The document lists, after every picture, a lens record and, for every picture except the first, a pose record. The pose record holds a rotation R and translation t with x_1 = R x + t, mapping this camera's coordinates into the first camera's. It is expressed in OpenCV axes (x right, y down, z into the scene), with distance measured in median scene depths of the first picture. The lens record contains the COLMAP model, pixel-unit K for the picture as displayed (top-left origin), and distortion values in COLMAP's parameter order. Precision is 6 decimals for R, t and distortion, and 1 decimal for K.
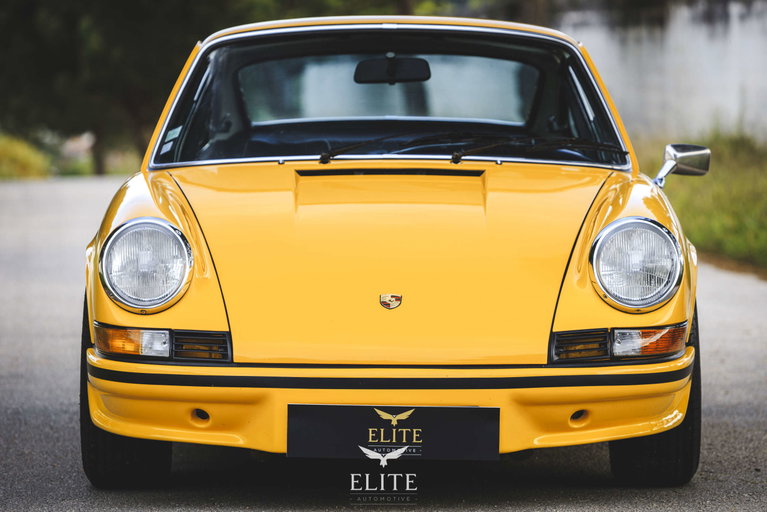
lens RADIAL K [[4160.4, 0, 383.5], [0, 4160.4, 256.0], [0, 0, 1]] dist [-0.391489, 2.382985]
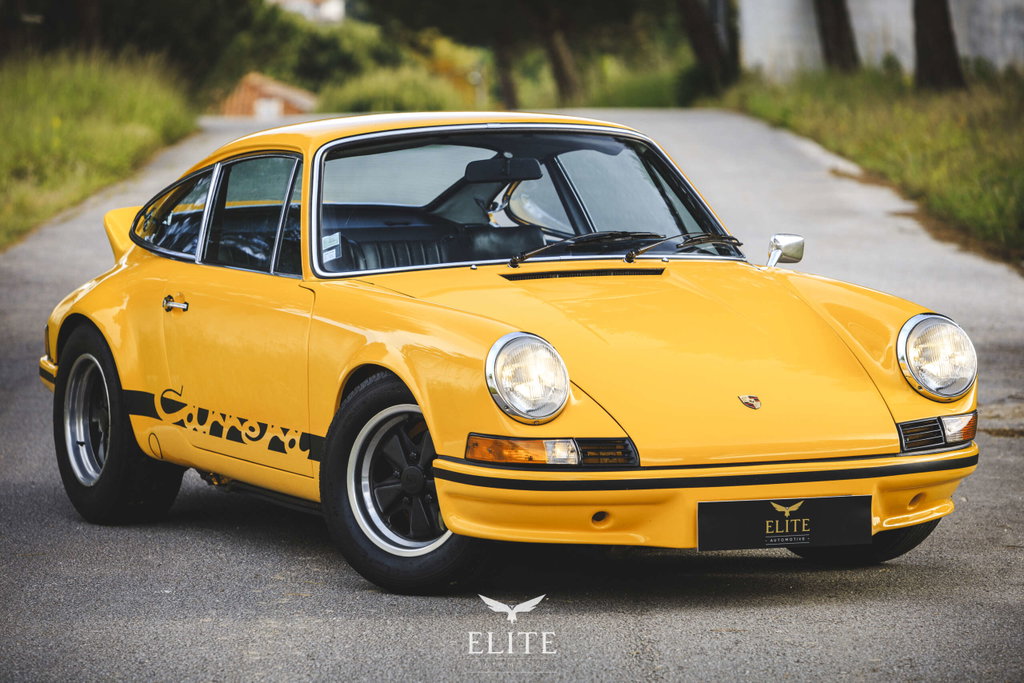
lens RADIAL K [[5749.3, 0, 512.0], [0, 5749.3, 341.5], [0, 0, 1]] dist [-0.287077, -0.507557]
pose [[0.910680, -0.041435, 0.411029, -0.665545], [0.033213, 0.999080, 0.027128, -0.047088], [-0.411775, -0.011054, 0.911219, -0.328042]]
